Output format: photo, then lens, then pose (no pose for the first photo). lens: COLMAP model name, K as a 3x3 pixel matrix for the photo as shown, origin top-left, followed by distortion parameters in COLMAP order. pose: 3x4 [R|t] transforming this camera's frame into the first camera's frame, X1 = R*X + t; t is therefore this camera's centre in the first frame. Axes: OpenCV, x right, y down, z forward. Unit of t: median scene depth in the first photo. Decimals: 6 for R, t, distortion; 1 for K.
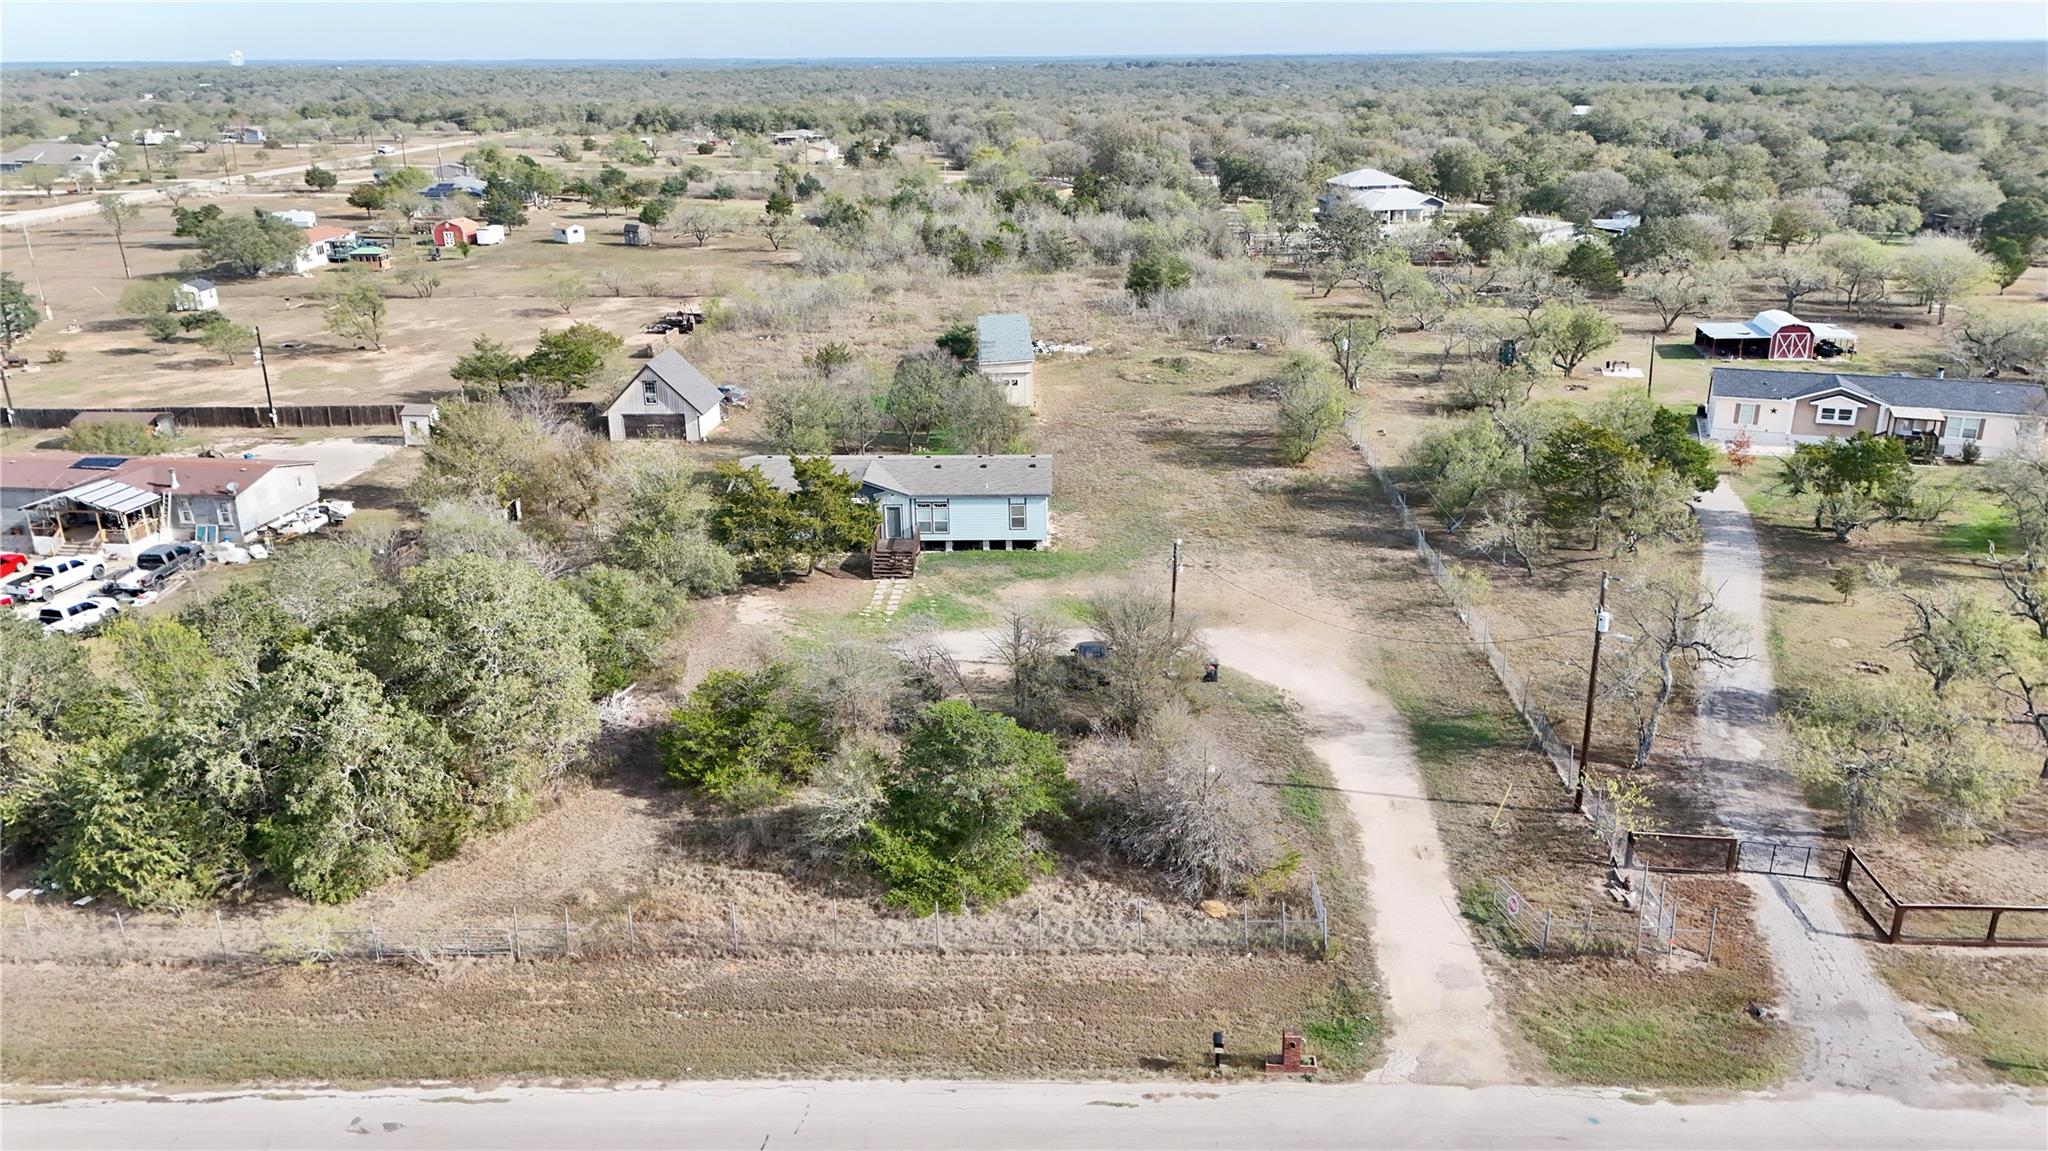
lens RADIAL K [[1501.9, 0, 1039.3], [0, 1501.9, 572.5], [0, 0, 1]] dist [0.057881, -0.024228]
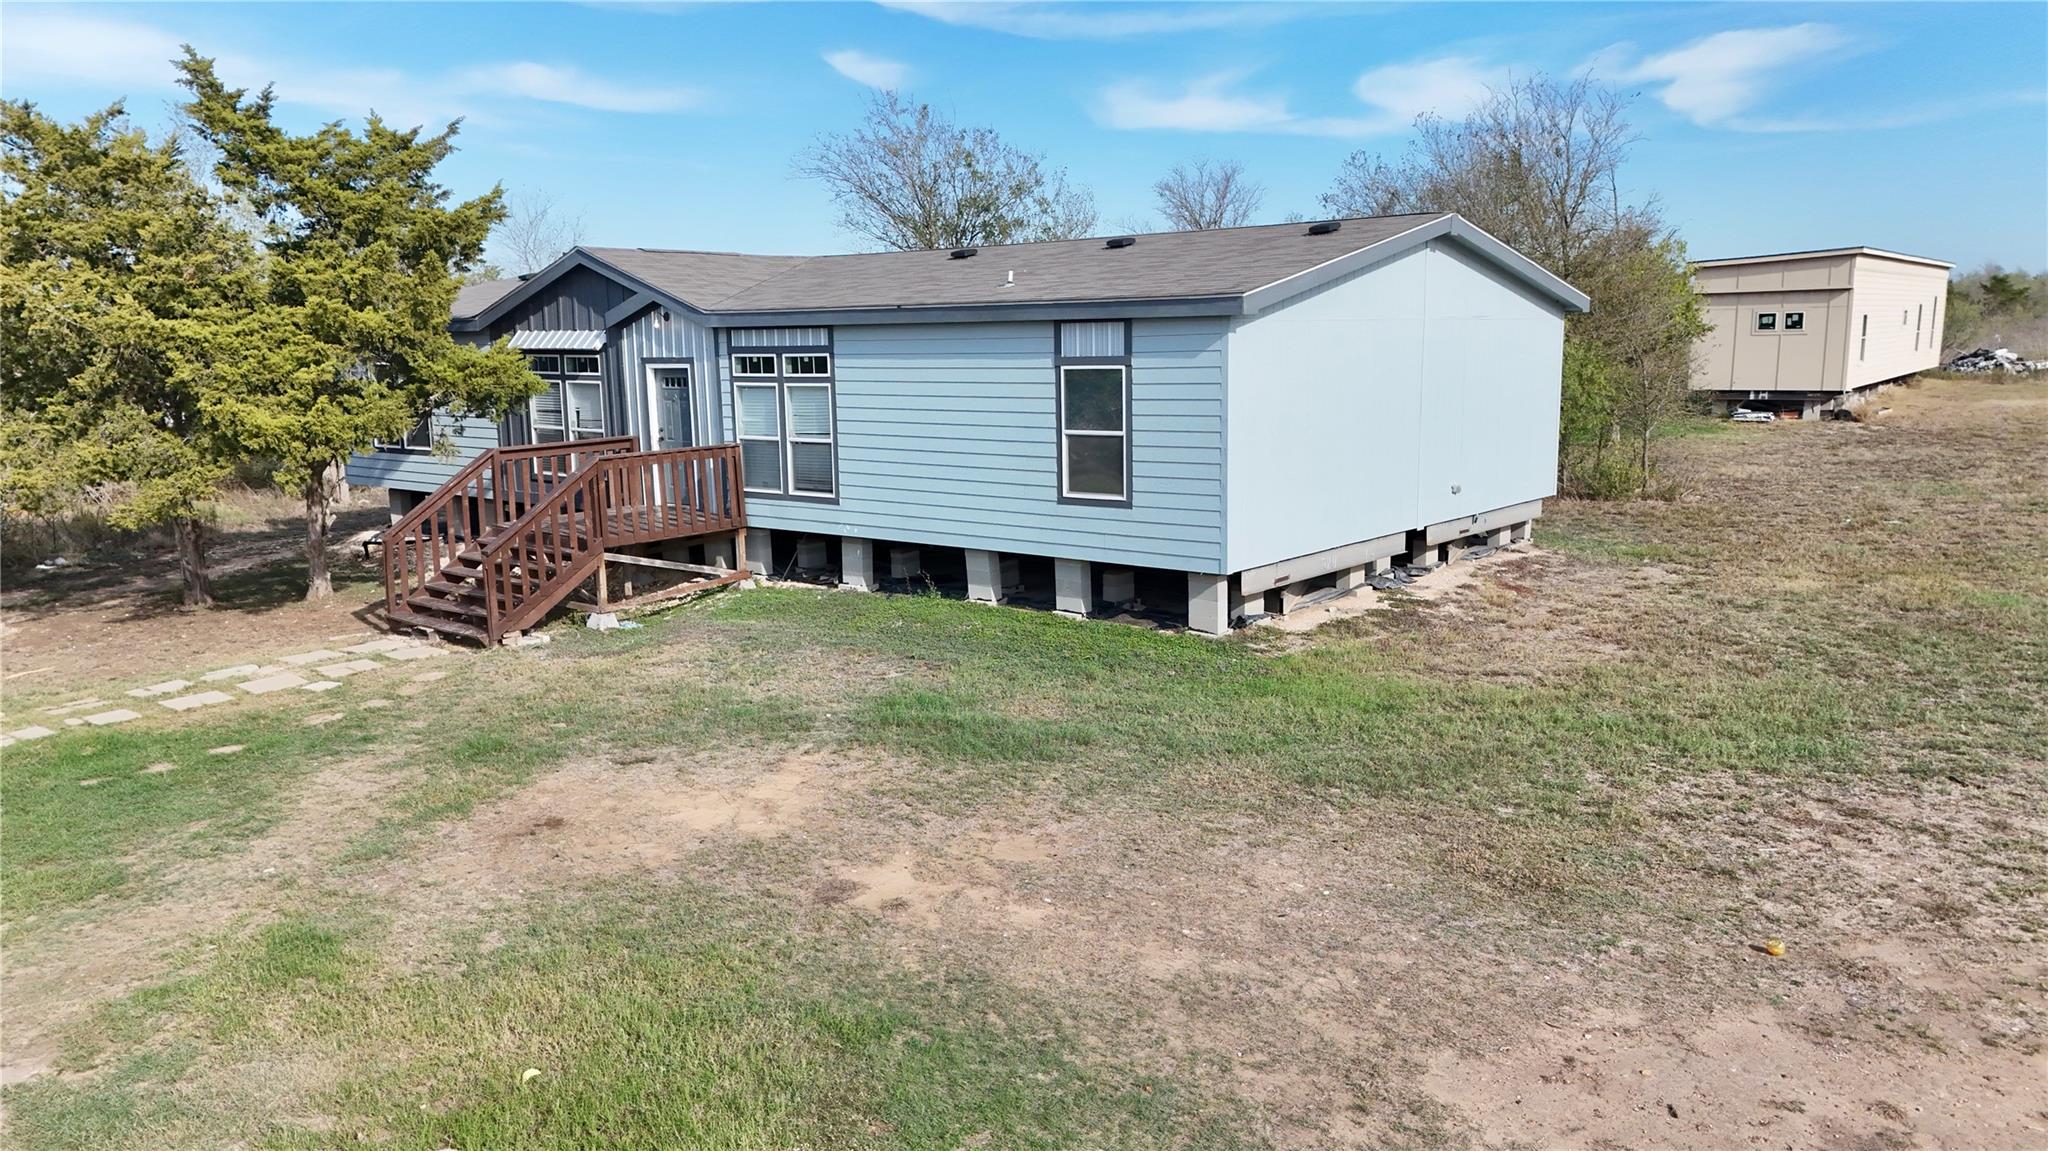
lens RADIAL K [[1501.9, 0, 1021.0], [0, 1501.9, 588.3], [0, 0, 1]] dist [0.057881, -0.024228]
pose [[0.794749, 0.102462, -0.598227, 0.090756], [-0.174824, 0.982519, -0.063972, -0.004540], [0.581215, 0.155426, 0.798769, 0.841032]]
